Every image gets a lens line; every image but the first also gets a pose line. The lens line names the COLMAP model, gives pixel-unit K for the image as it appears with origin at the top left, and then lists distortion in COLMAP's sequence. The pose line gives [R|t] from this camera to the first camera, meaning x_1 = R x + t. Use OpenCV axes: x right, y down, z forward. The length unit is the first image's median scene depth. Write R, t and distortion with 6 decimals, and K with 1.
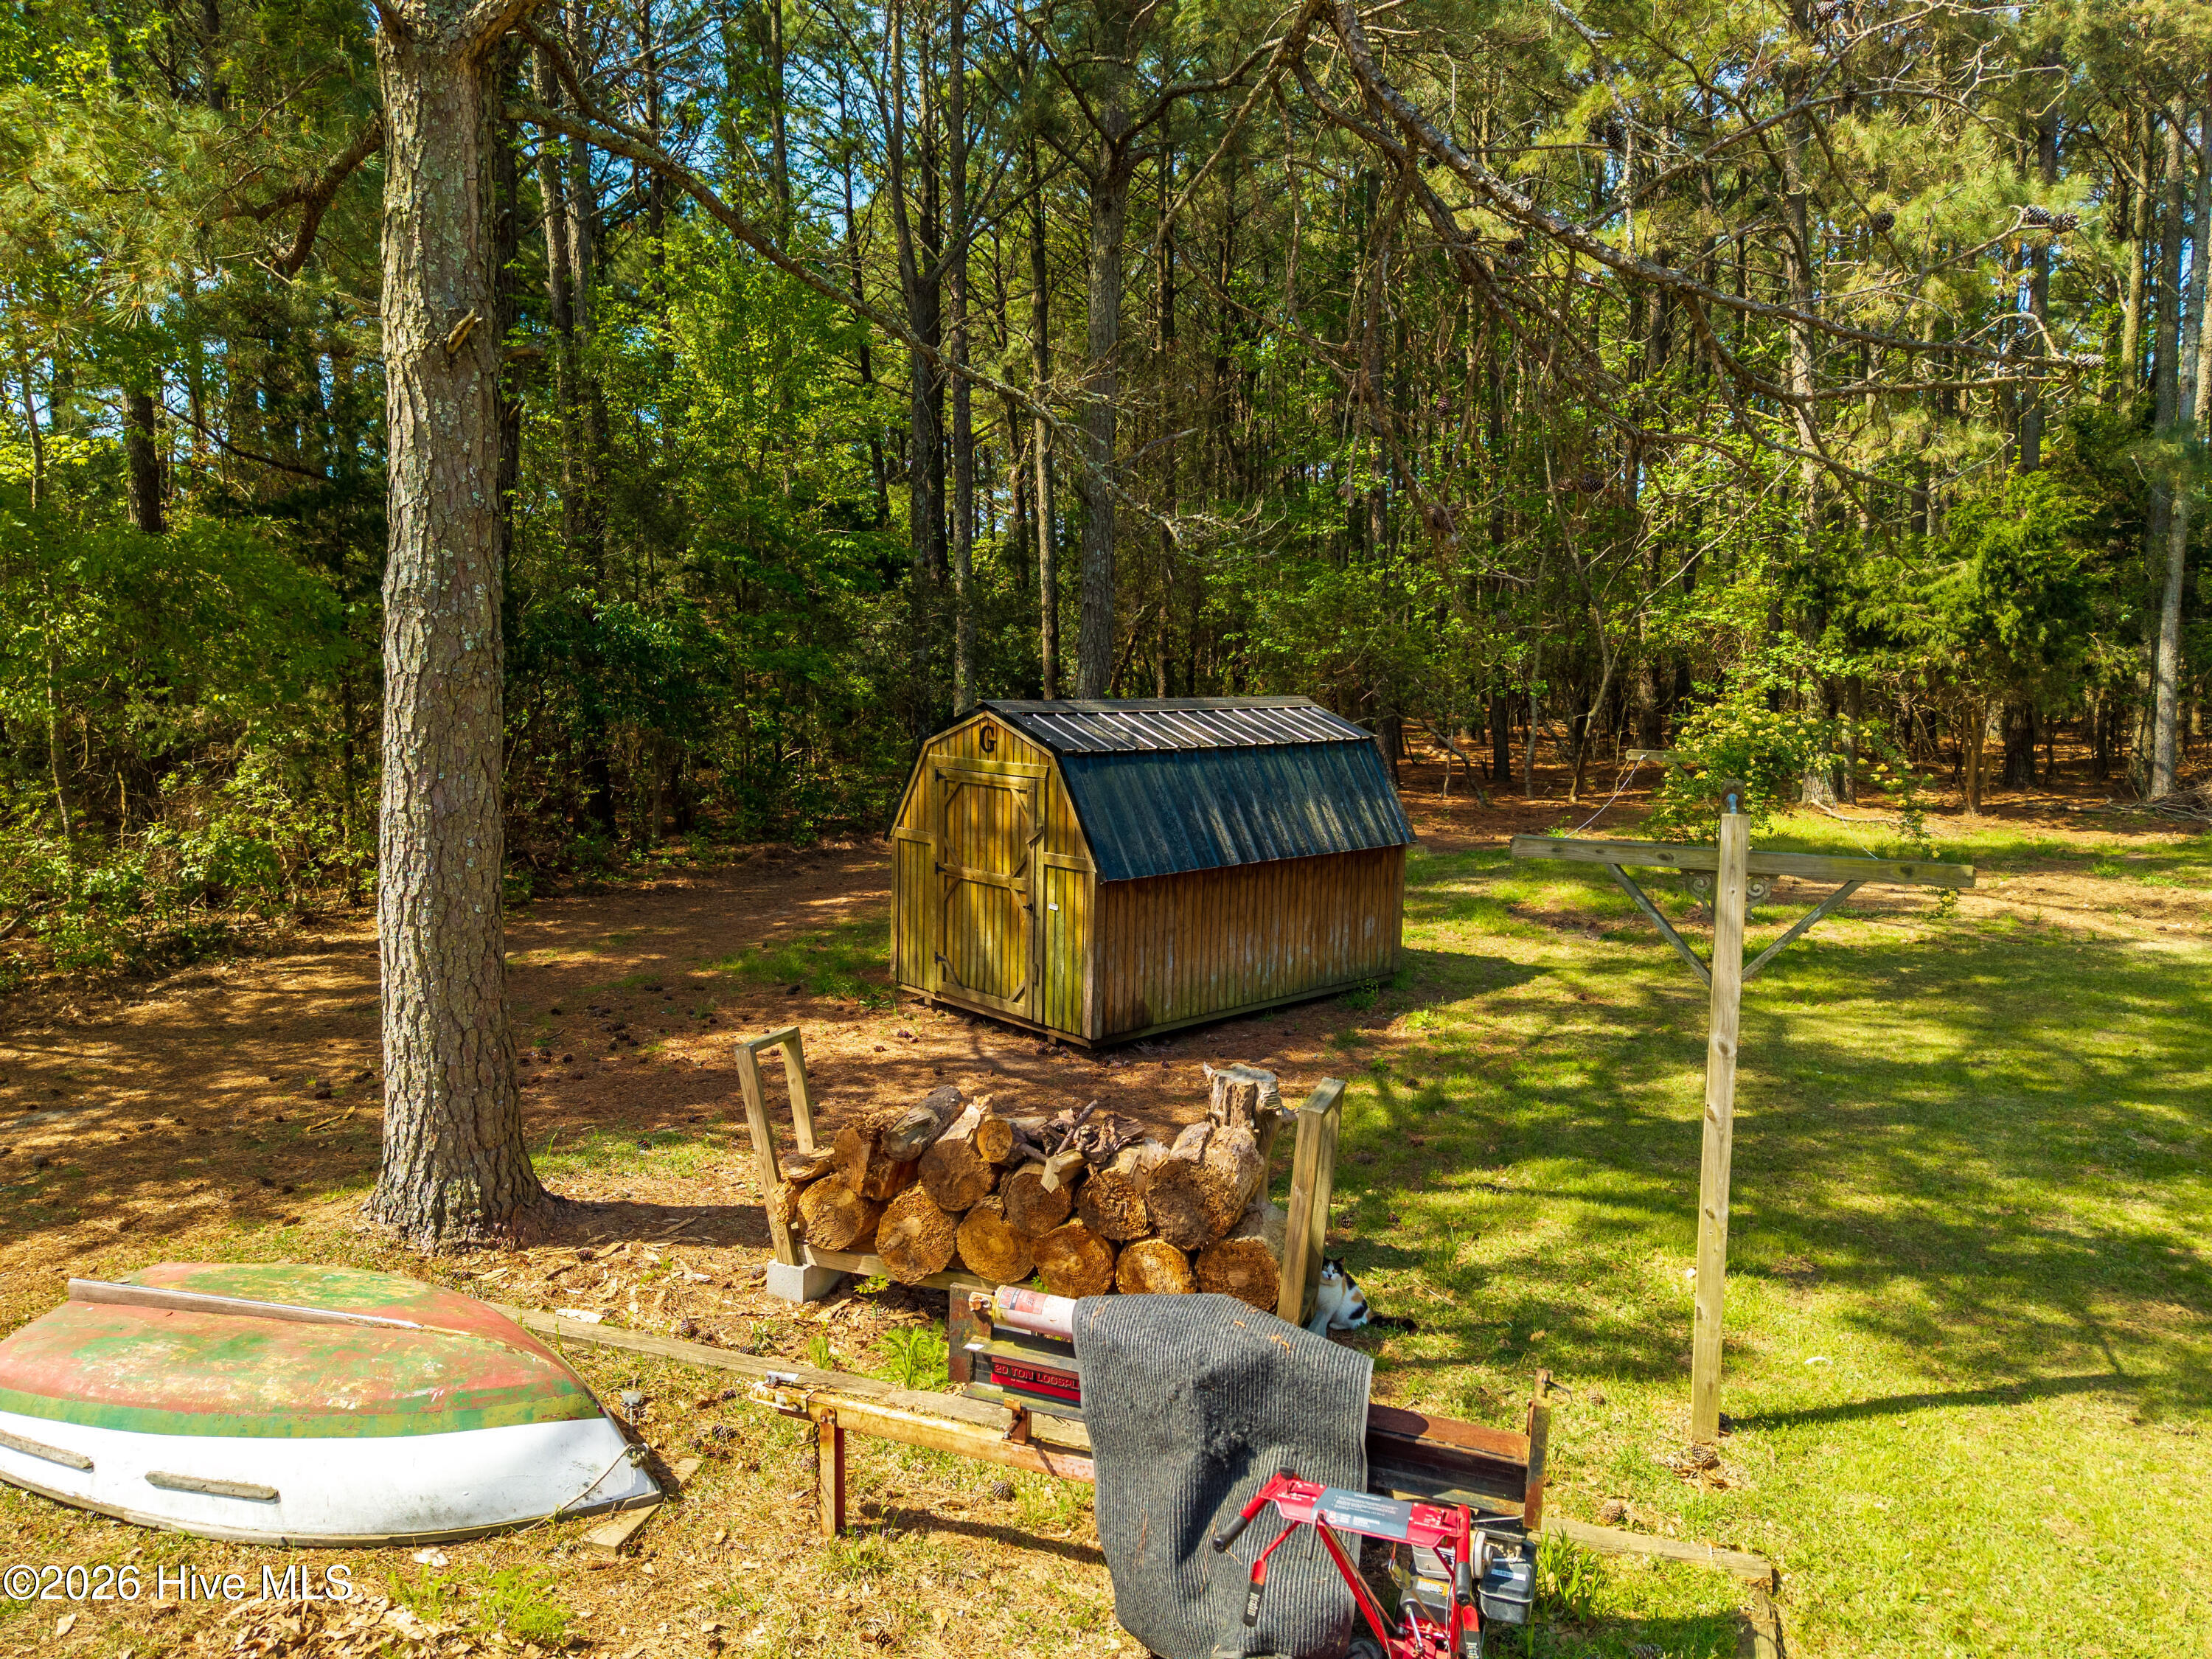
lens RADIAL K [[1478.0, 0, 1103.6], [0, 1478.0, 820.0], [0, 0, 1]] dist [0.028446, -0.030236]
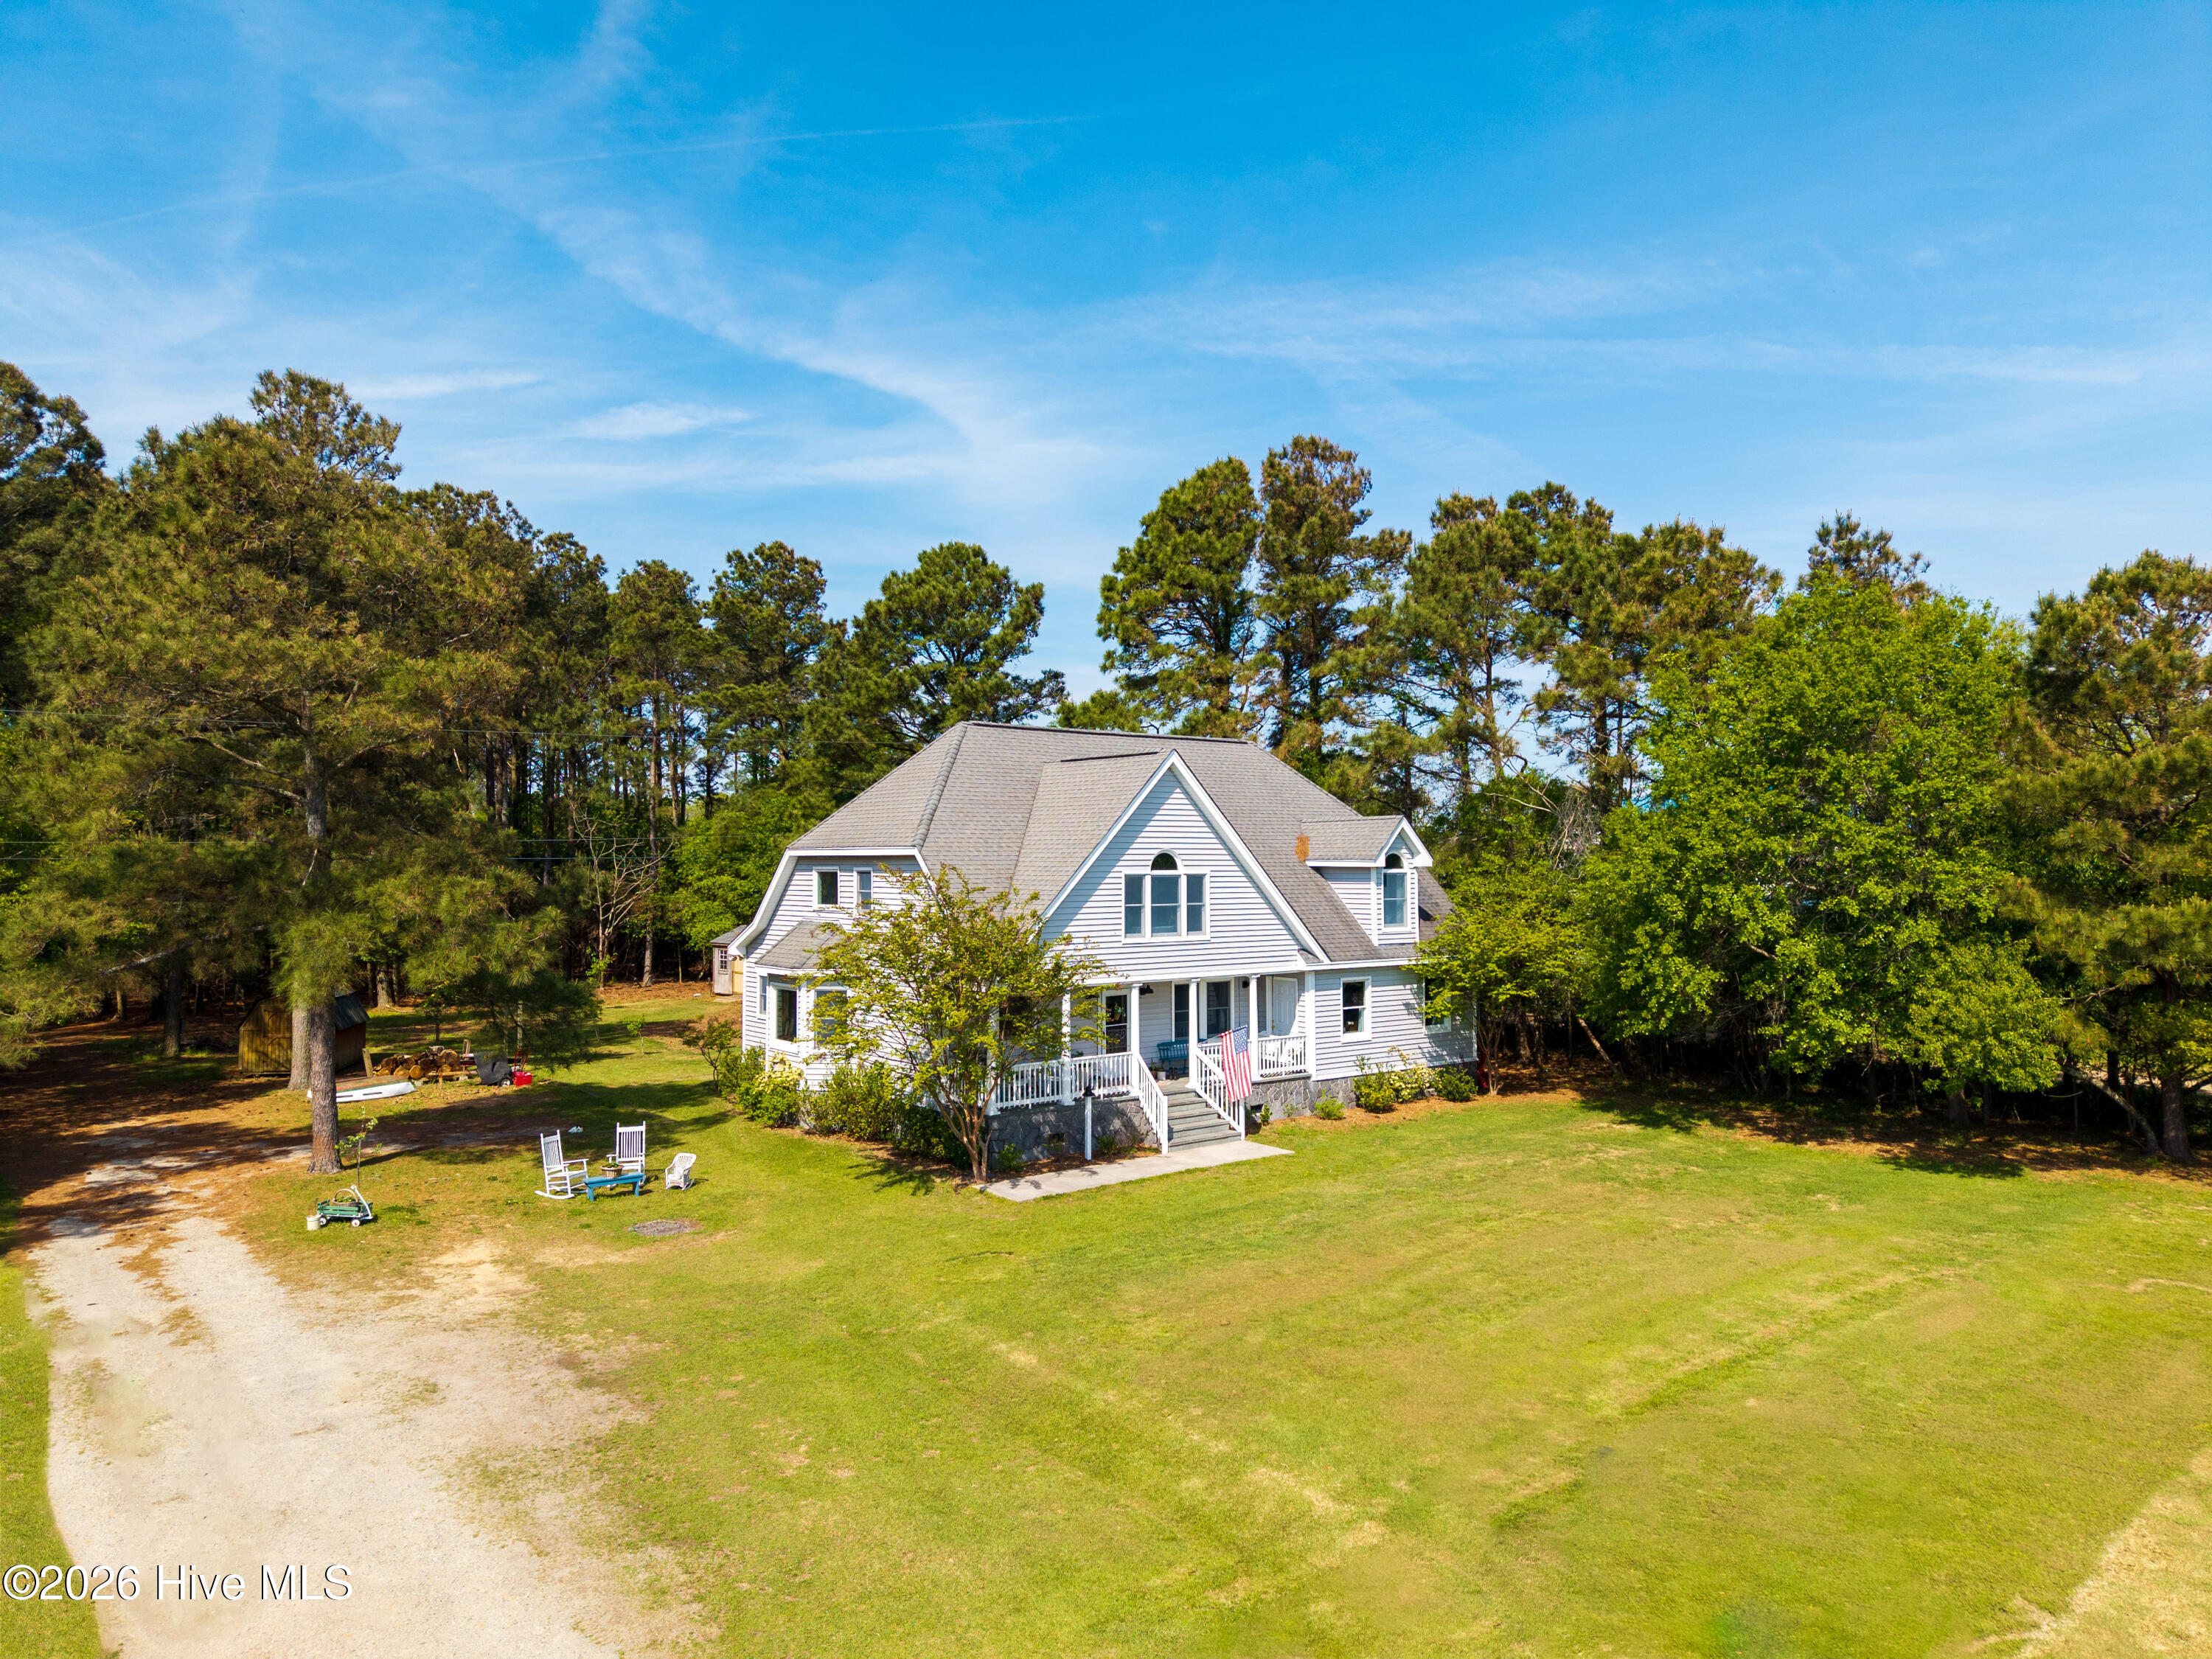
lens RADIAL K [[1478.0, 0, 1098.6], [0, 1478.0, 785.3], [0, 0, 1]] dist [0.028446, -0.030236]
pose [[0.491384, 0.049156, 0.869555, -4.051575], [0.096430, 0.989197, -0.110412, 0.046159], [-0.865588, 0.138106, 0.481335, -4.594838]]
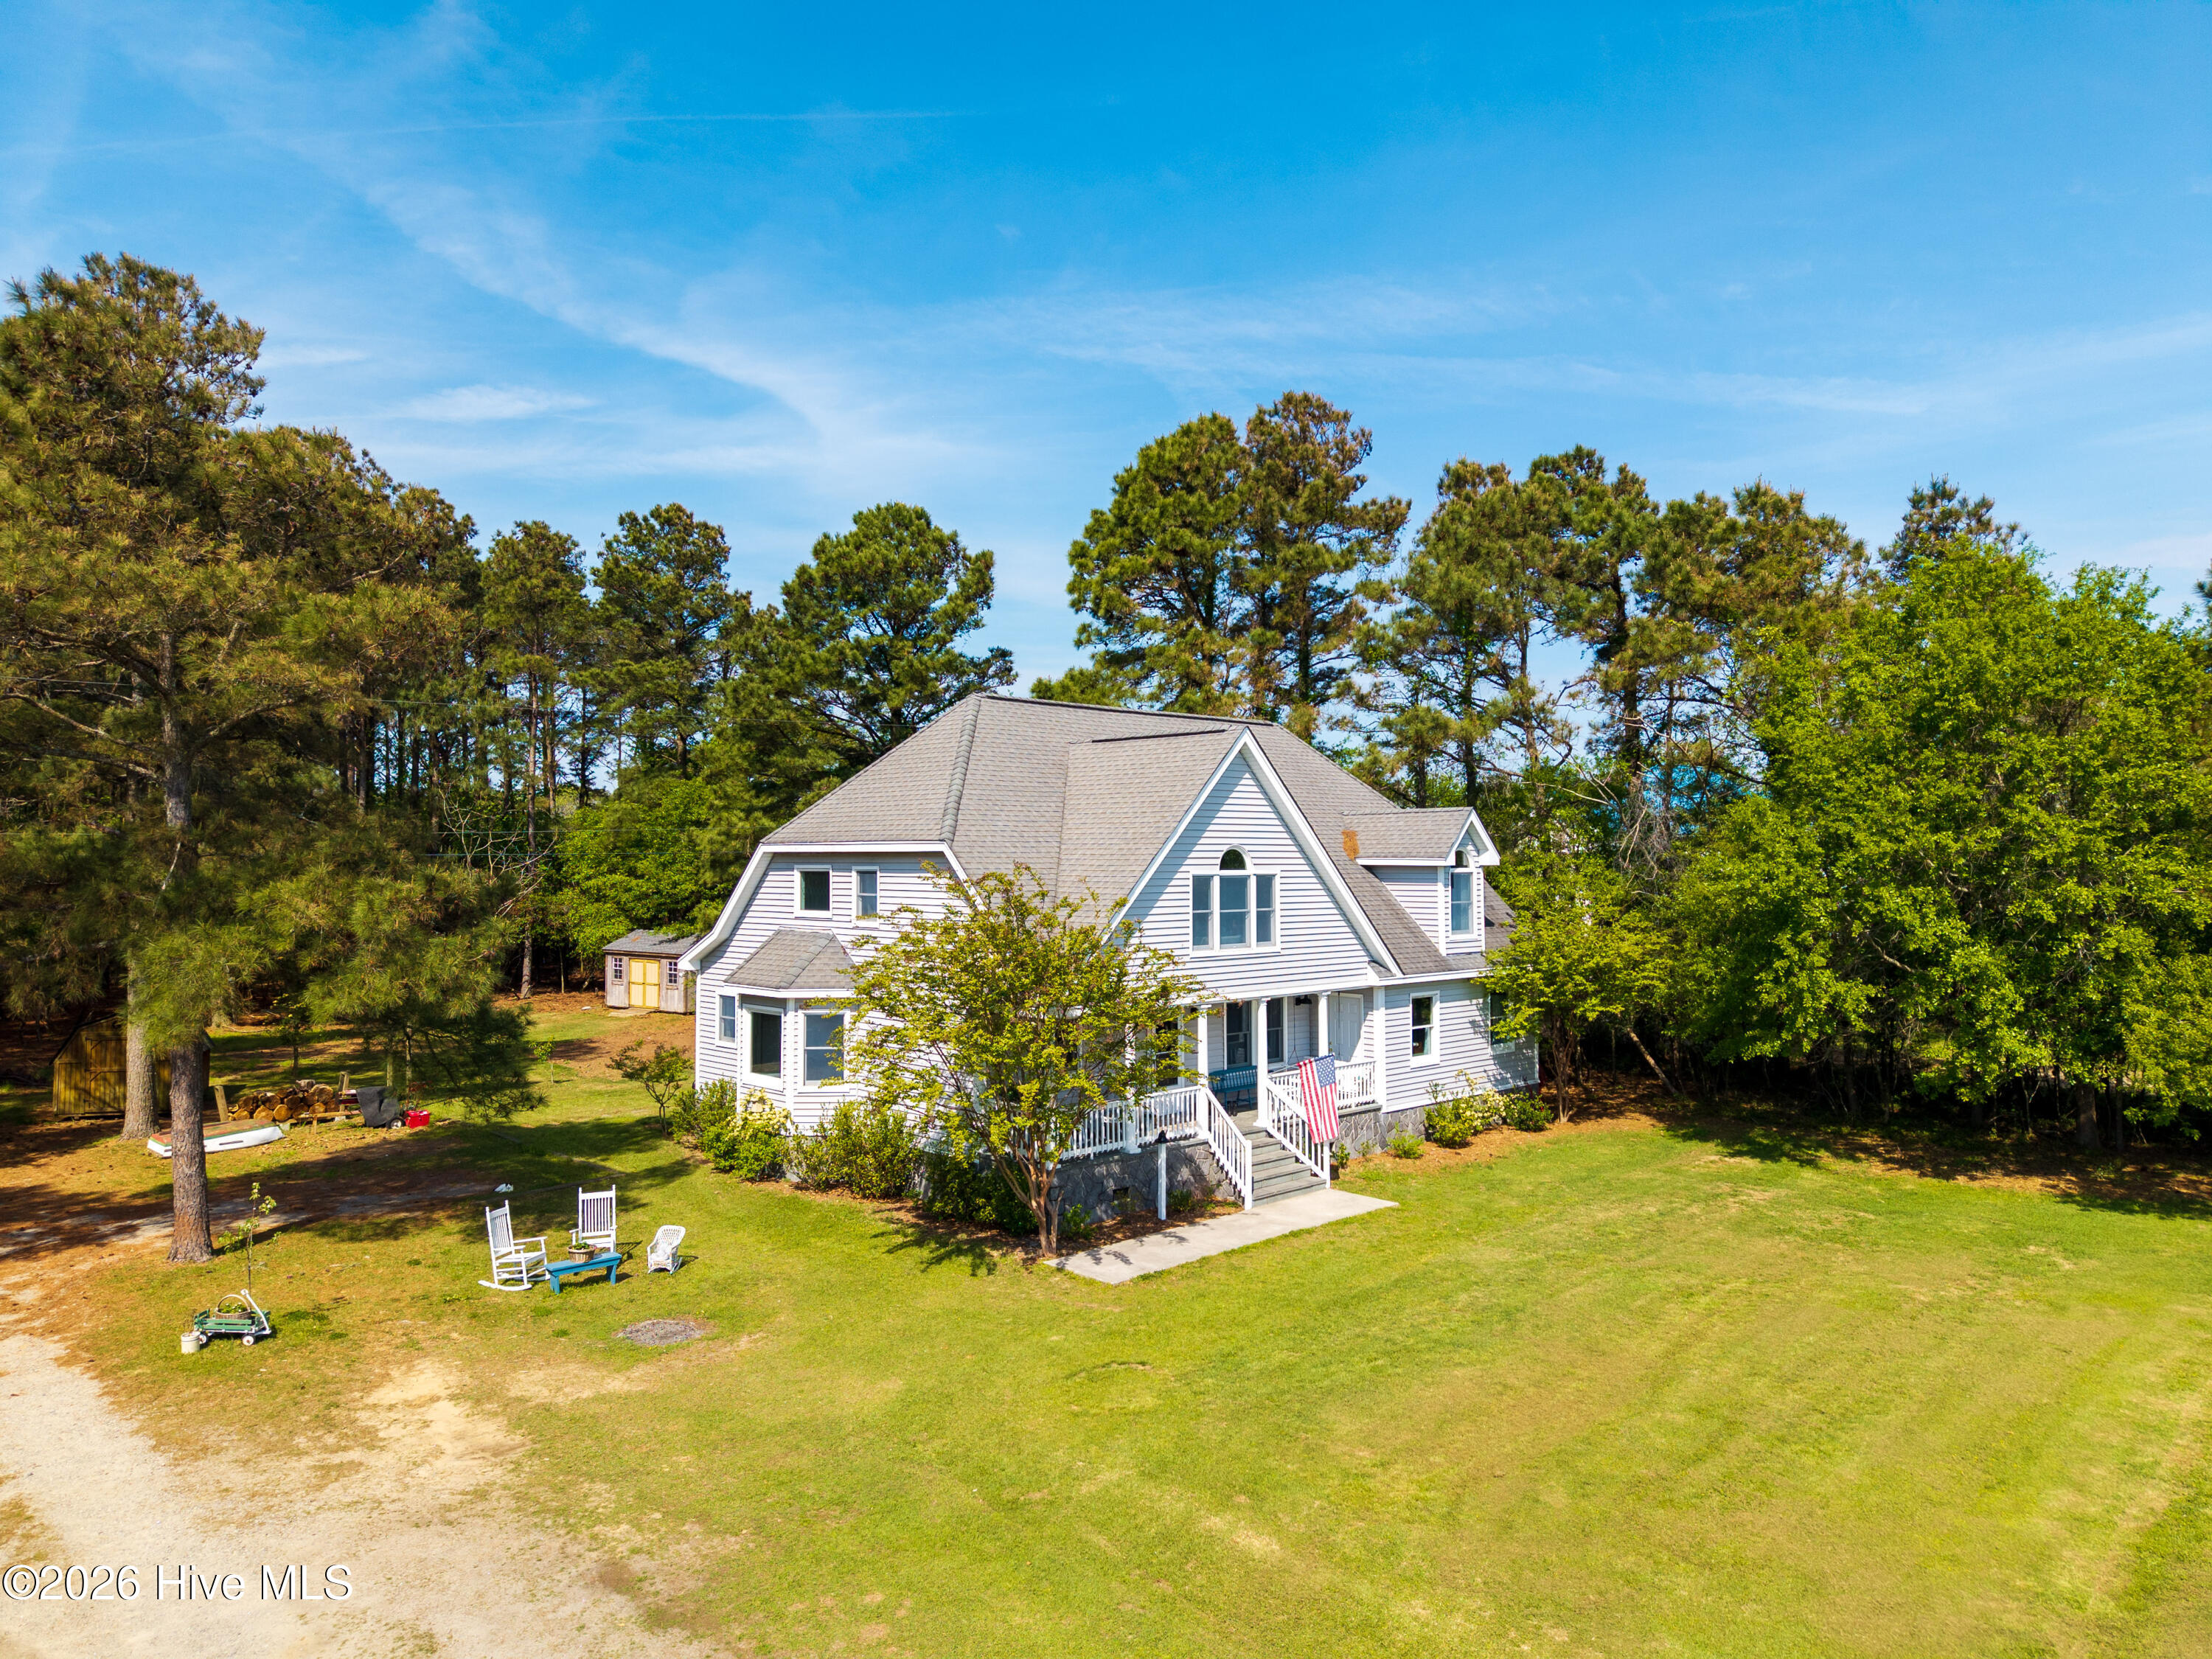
lens RADIAL K [[1478.0, 0, 1097.1], [0, 1478.0, 791.6], [0, 0, 1]] dist [0.028446, -0.030236]
pose [[0.400046, 0.046375, 0.915321, -3.636780], [0.101098, 0.990391, -0.094364, -0.056968], [-0.910902, 0.130287, 0.391514, -3.713160]]
